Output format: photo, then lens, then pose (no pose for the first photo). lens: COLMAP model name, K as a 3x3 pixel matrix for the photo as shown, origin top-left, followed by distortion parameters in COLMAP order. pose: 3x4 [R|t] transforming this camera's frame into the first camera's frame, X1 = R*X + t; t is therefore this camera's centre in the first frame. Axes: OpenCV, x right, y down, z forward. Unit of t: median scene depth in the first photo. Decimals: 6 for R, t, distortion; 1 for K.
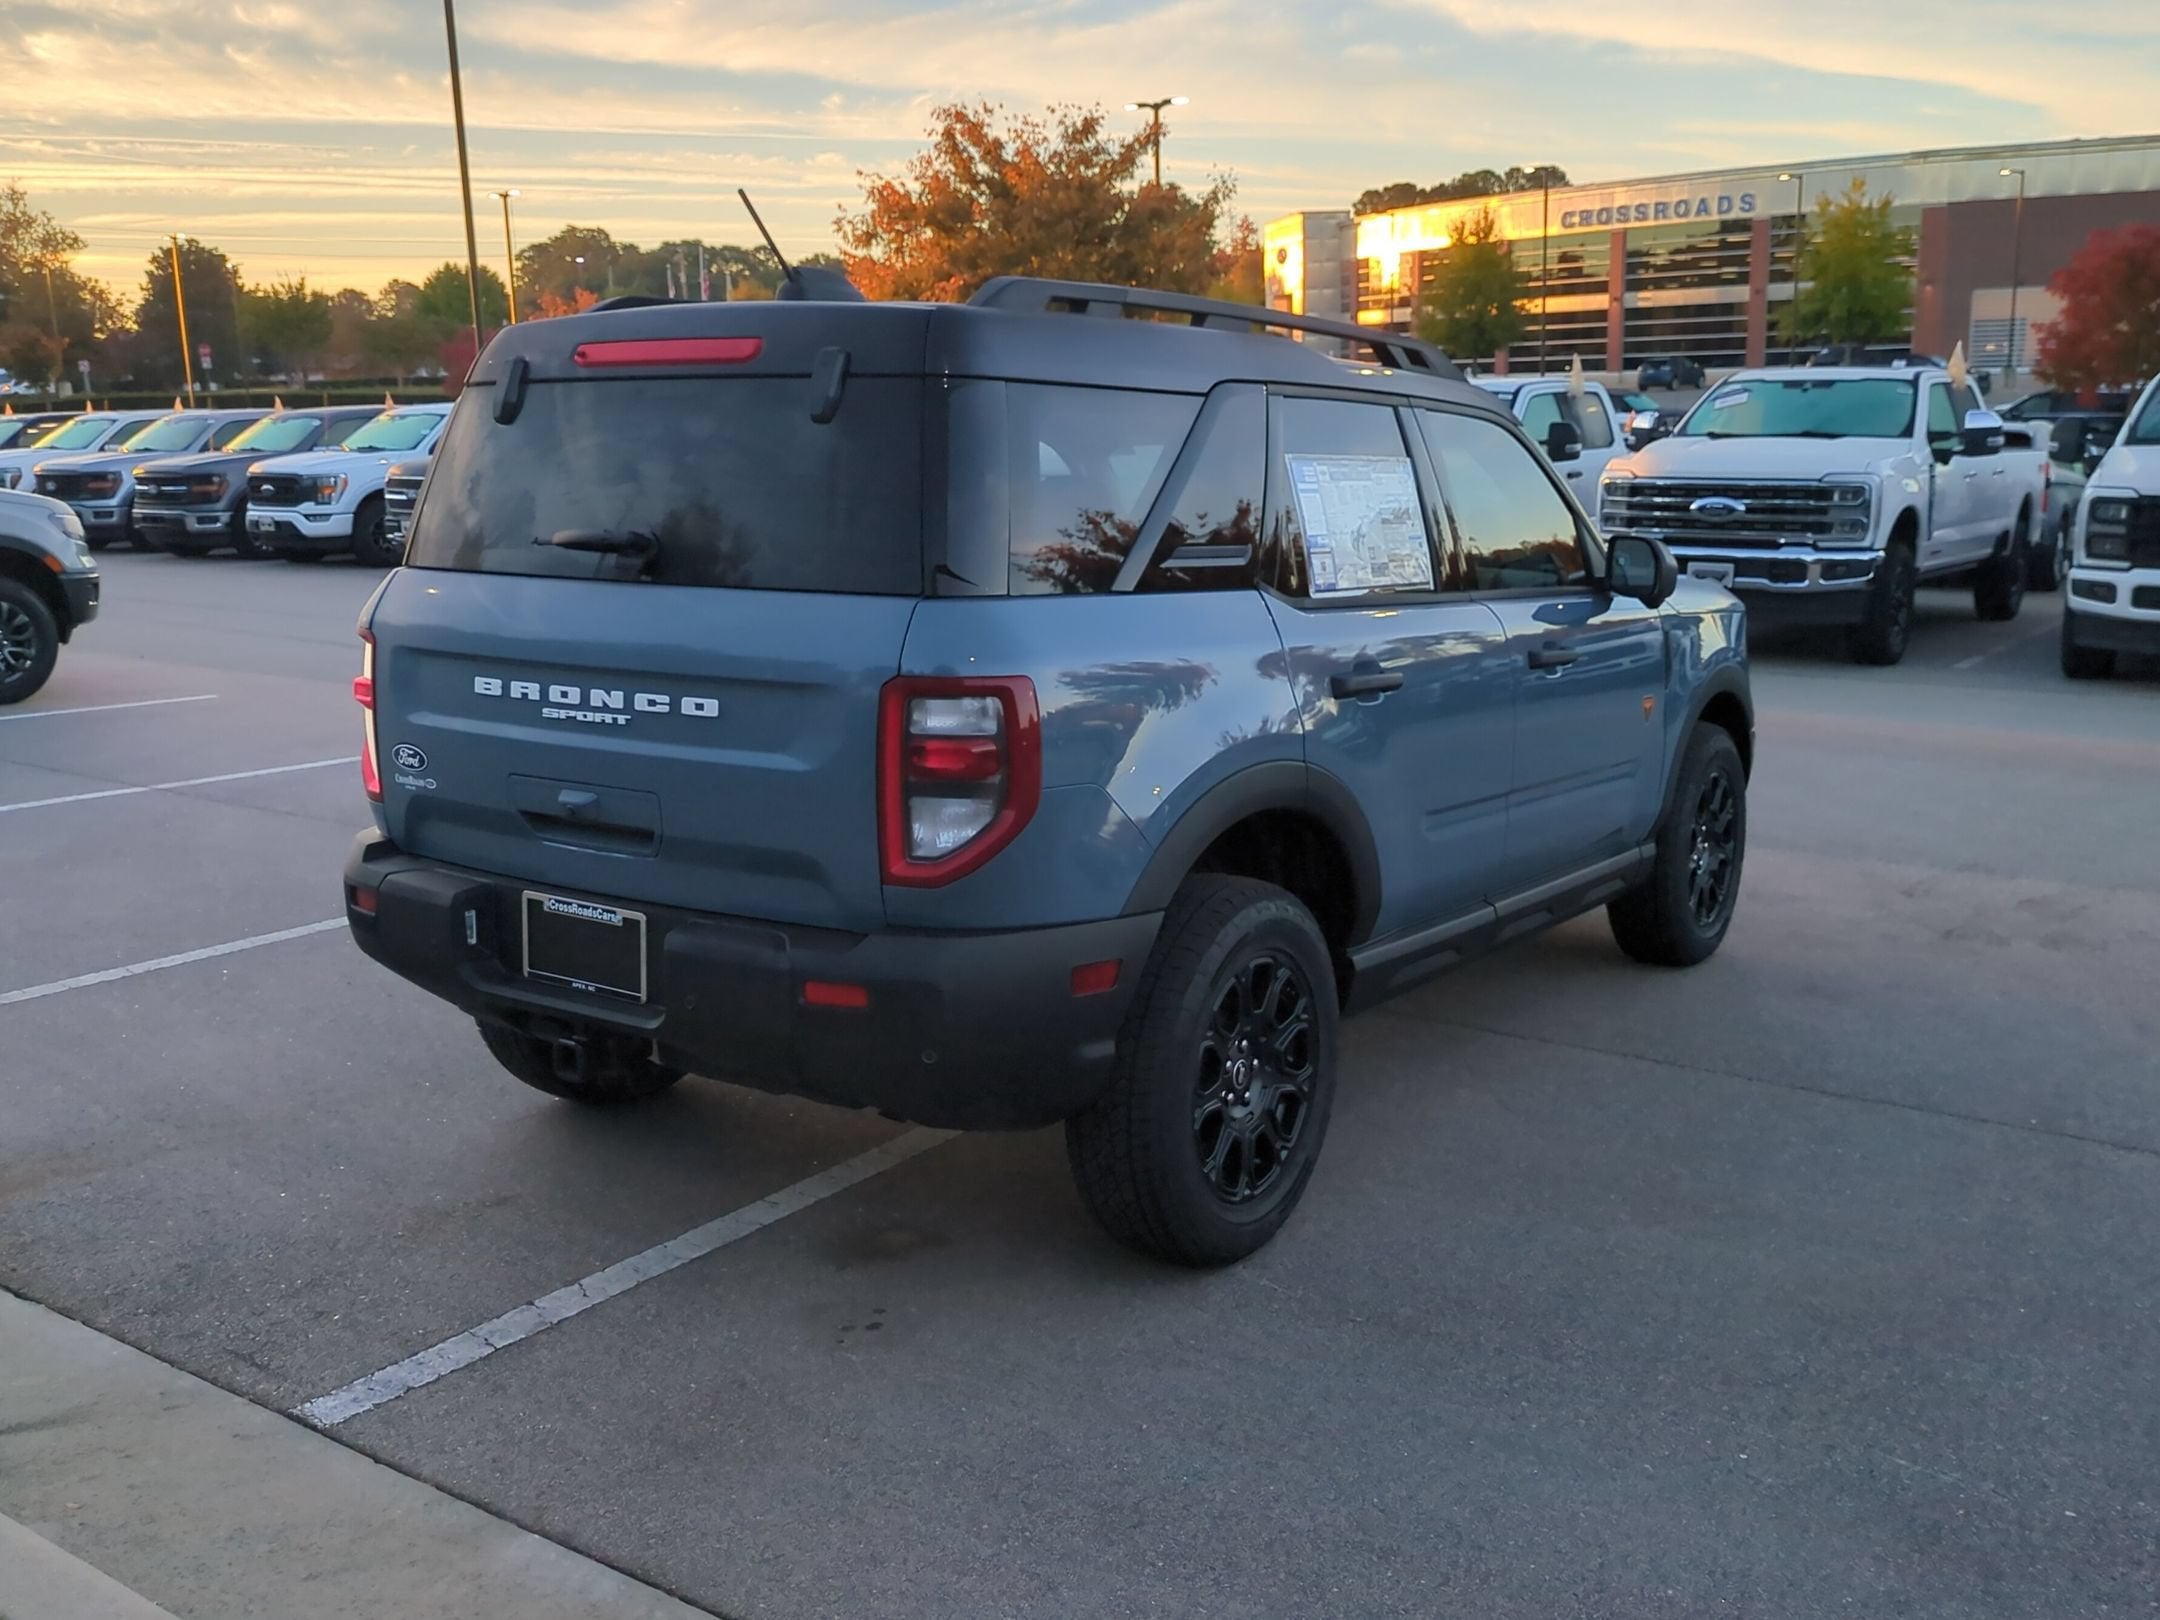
lens RADIAL K [[2008.1, 0, 1088.4], [0, 2008.1, 804.3], [0, 0, 1]] dist [0.087145, -0.118857]
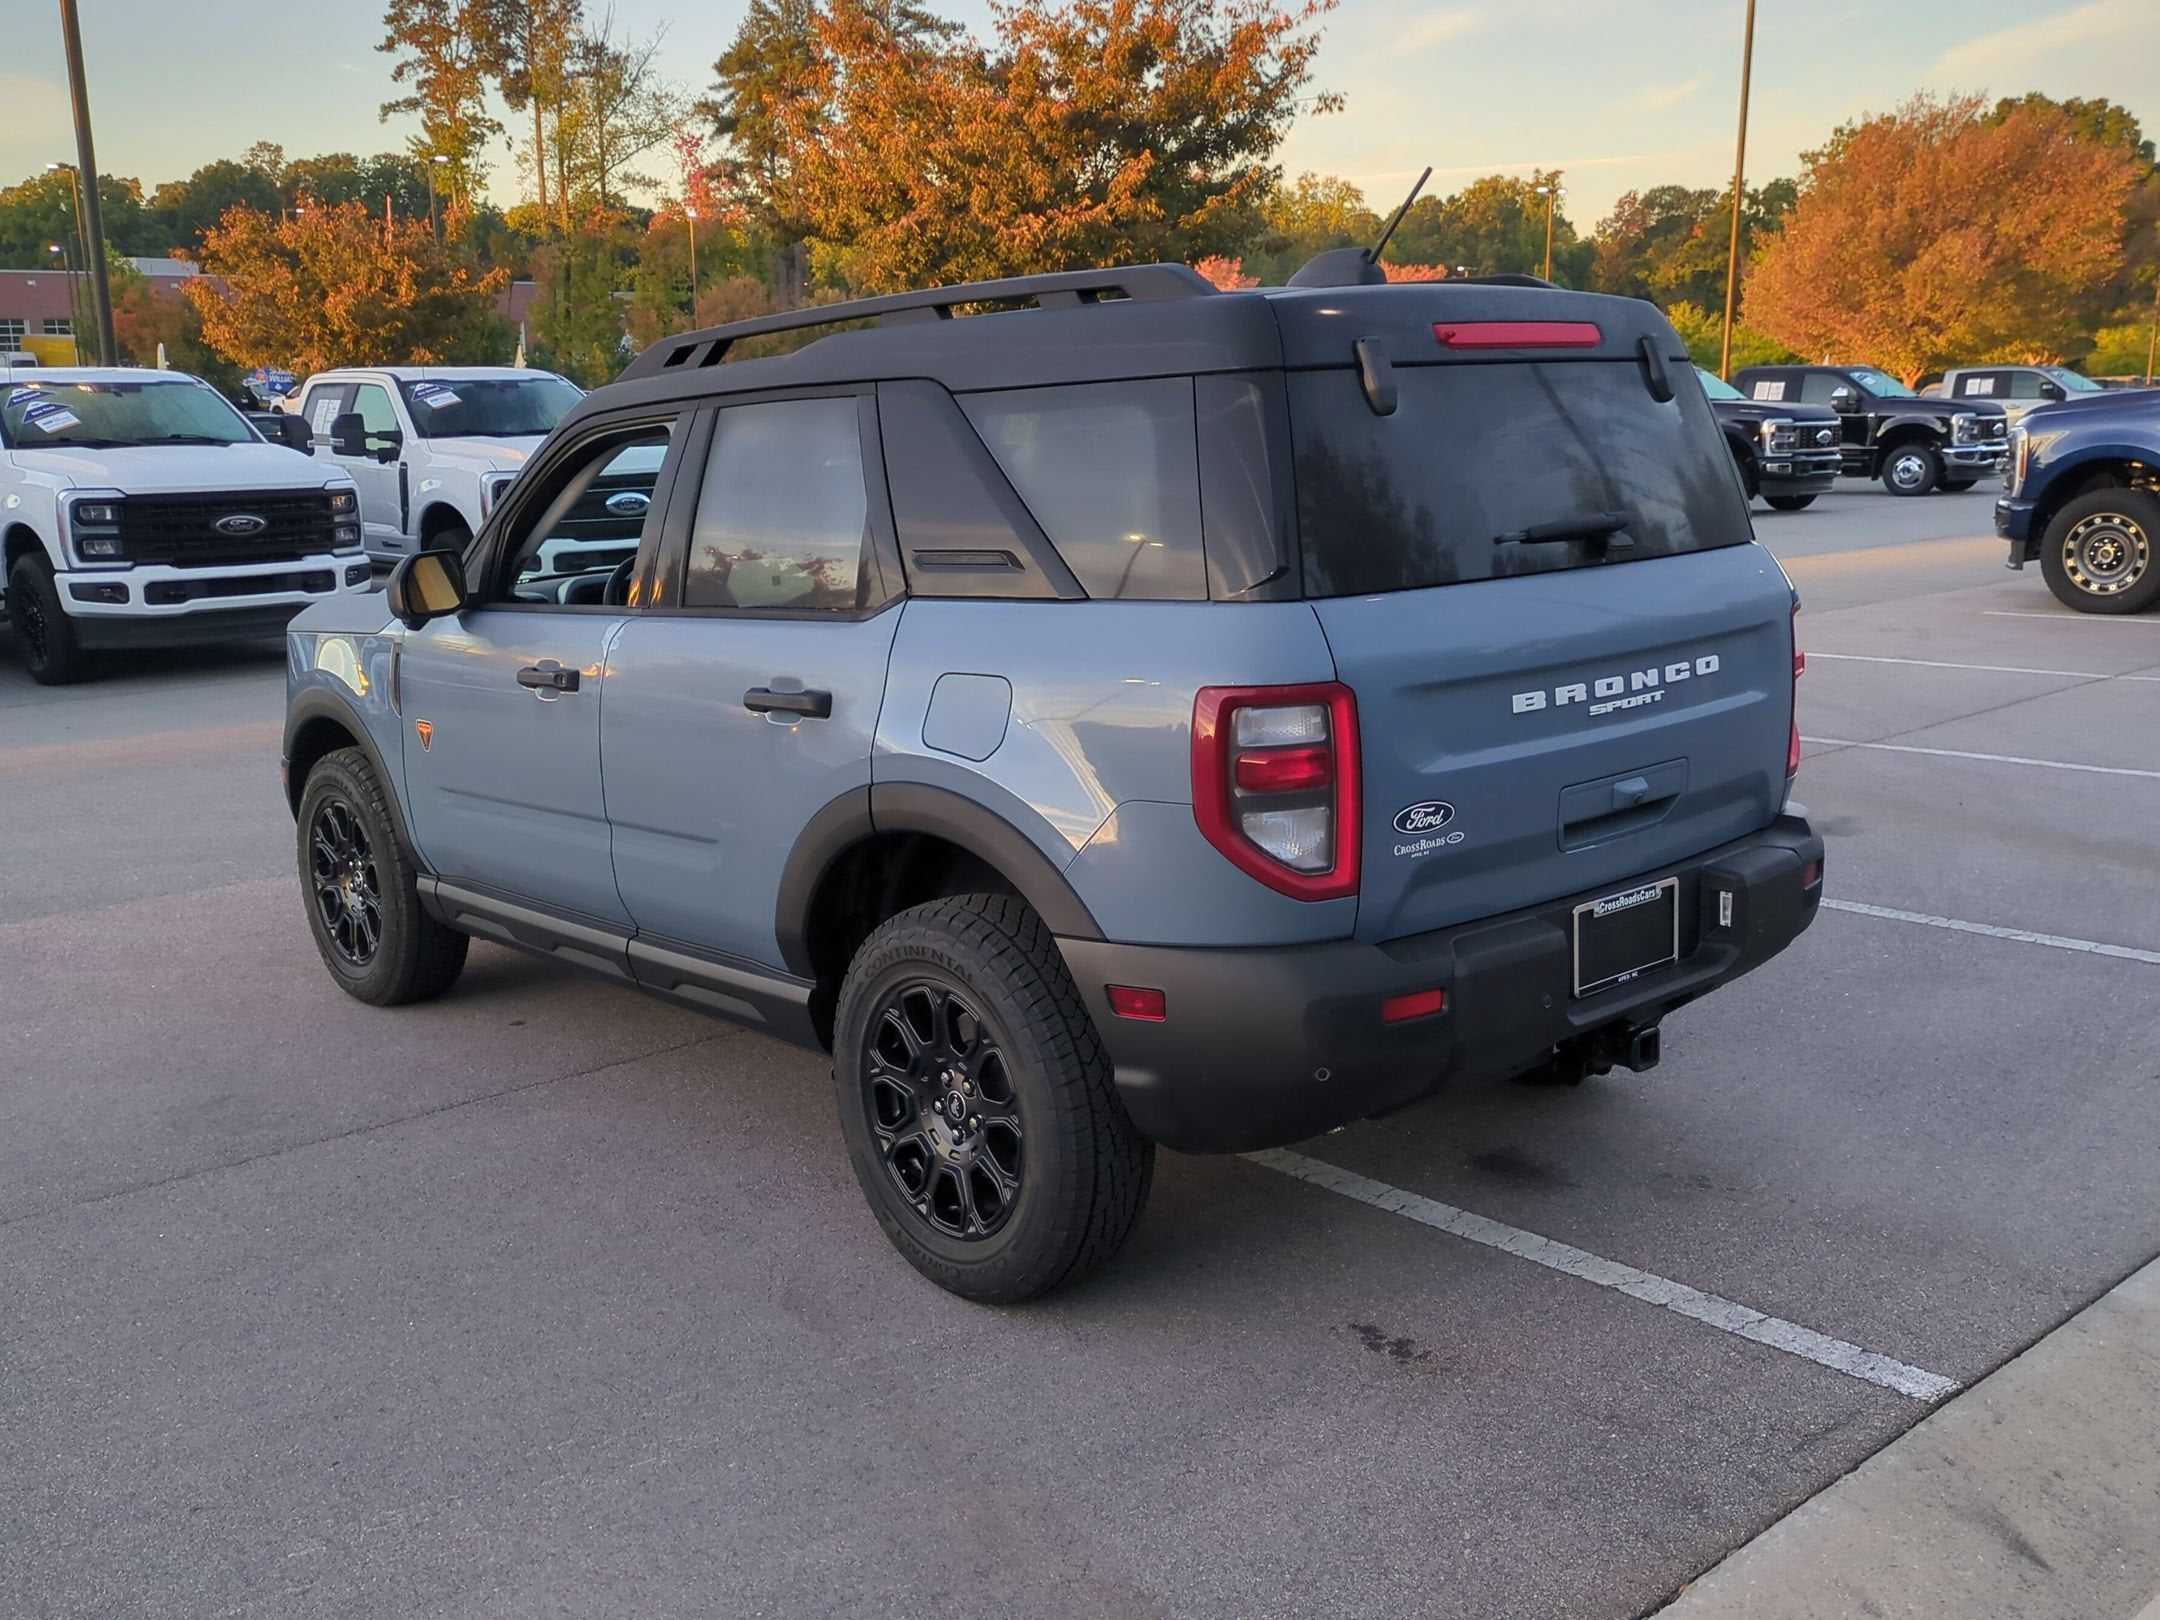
lens RADIAL K [[2008.1, 0, 1088.4], [0, 2008.1, 804.3], [0, 0, 1]] dist [0.087145, -0.118857]
pose [[0.240905, -0.198640, 0.950004, -1.219500], [0.203155, 0.967468, 0.150775, -0.191524], [-0.949048, 0.156675, 0.273422, 0.953119]]
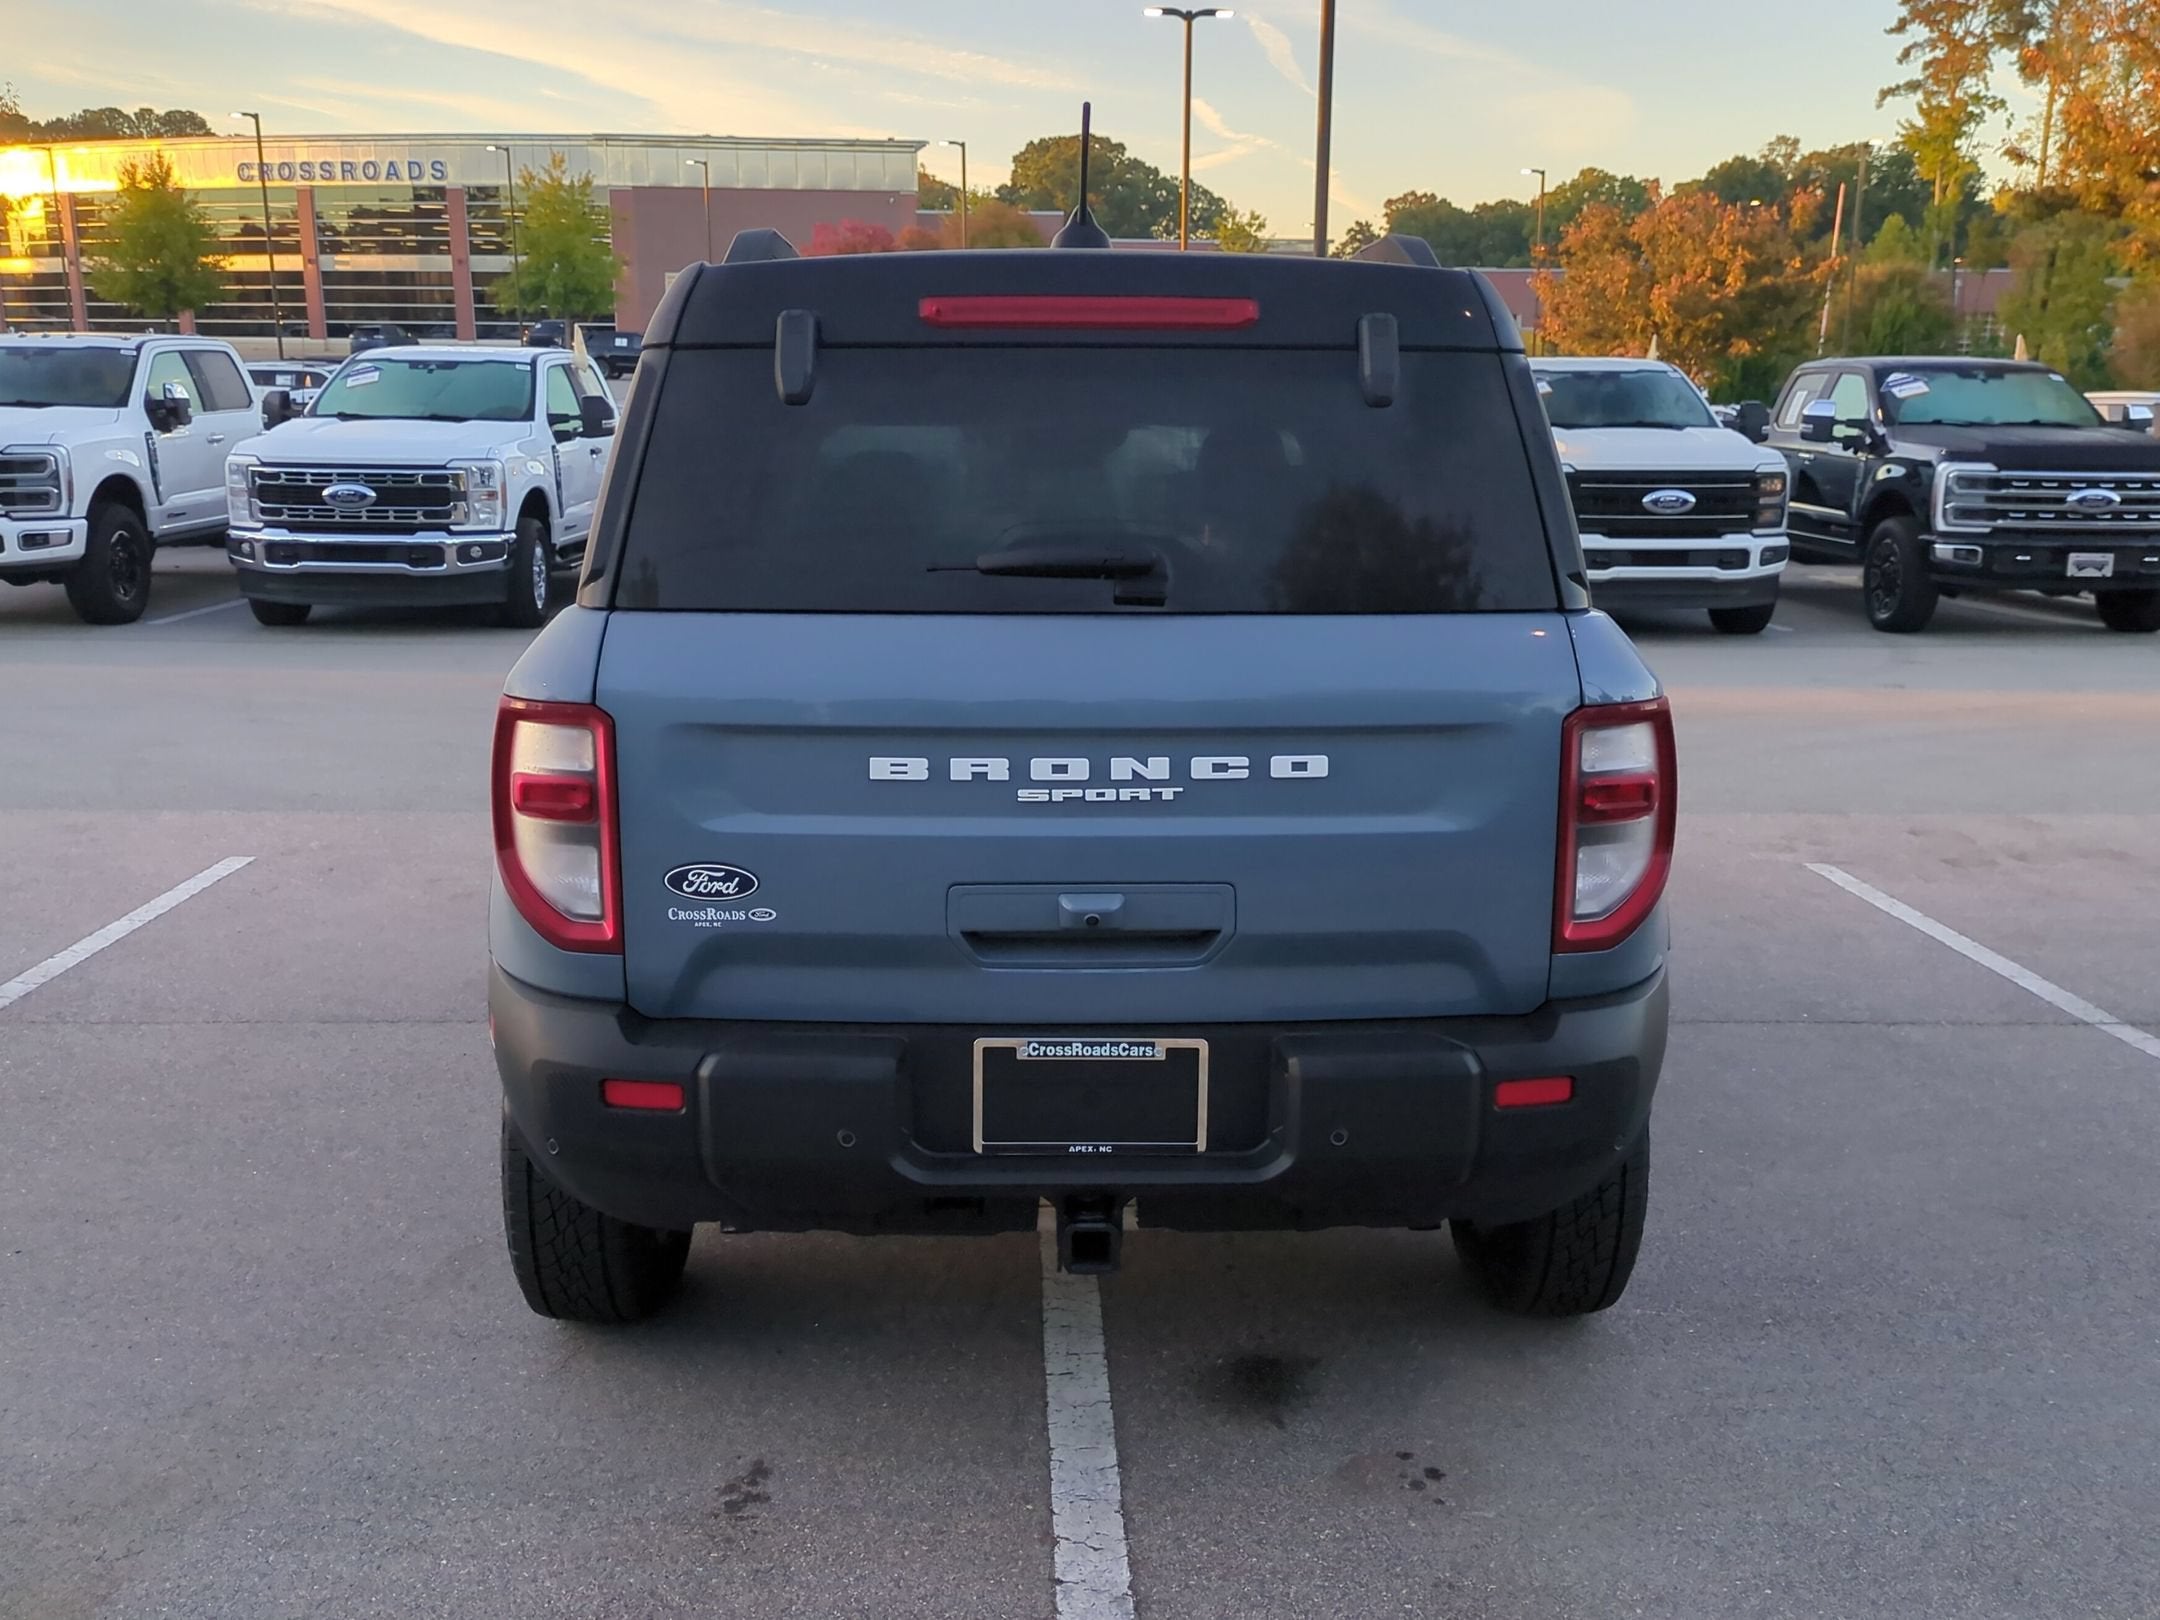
lens RADIAL K [[2031.9, 0, 1080.0], [0, 2031.9, 810.0], [0, 0, 1]] dist [0.070117, -0.073182]
pose [[0.808136, -0.109737, 0.578682, -0.672635], [0.101509, 0.993739, 0.046686, -0.071596], [-0.580182, 0.021013, 0.814216, 0.369719]]
